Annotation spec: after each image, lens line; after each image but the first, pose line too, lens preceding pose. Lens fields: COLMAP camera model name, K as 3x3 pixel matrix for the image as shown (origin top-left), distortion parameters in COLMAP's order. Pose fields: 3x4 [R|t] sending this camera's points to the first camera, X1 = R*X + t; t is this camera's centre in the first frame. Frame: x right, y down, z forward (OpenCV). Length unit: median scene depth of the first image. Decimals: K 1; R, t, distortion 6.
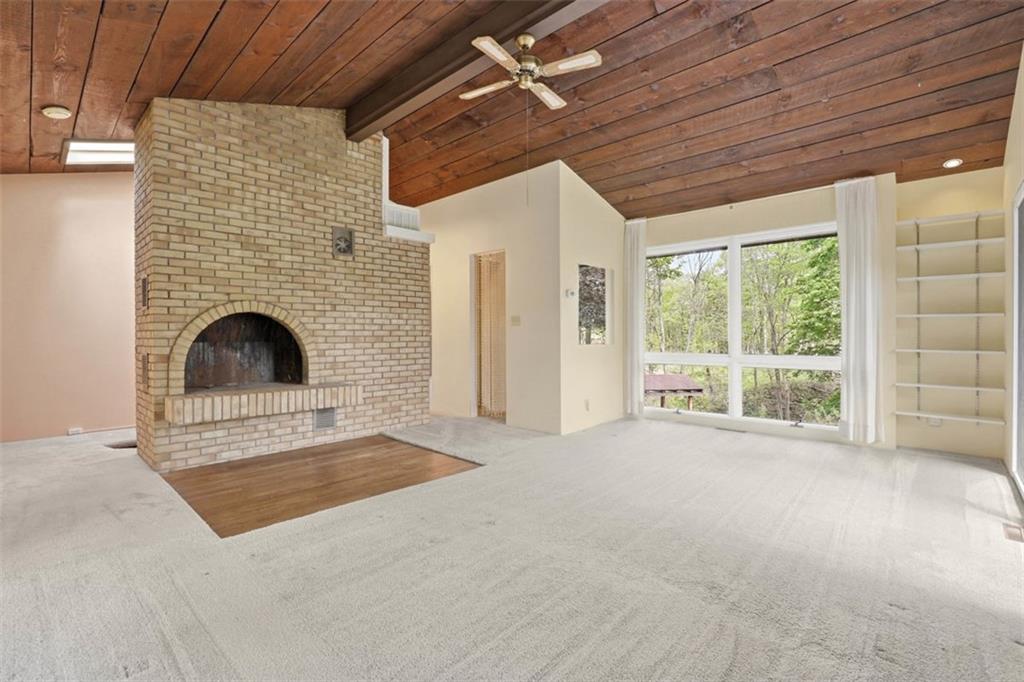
lens RADIAL K [[466.5, 0, 515.2], [0, 466.5, 337.8], [0, 0, 1]] dist [-0.005158, -0.000717]
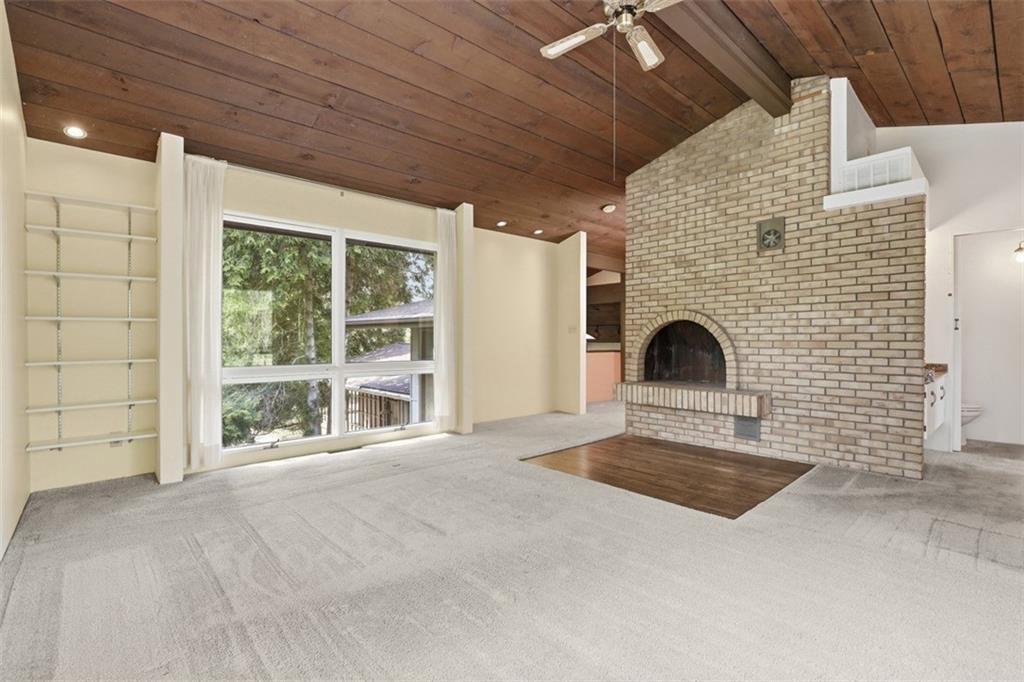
lens RADIAL K [[466.5, 0, 515.0], [0, 466.5, 339.2], [0, 0, 1]] dist [-0.005158, -0.000717]
pose [[-0.062576, 0.003053, -0.998036, 0.566586], [-0.005647, 0.999978, 0.003413, -0.006846], [0.998024, 0.005849, -0.062558, 0.582896]]
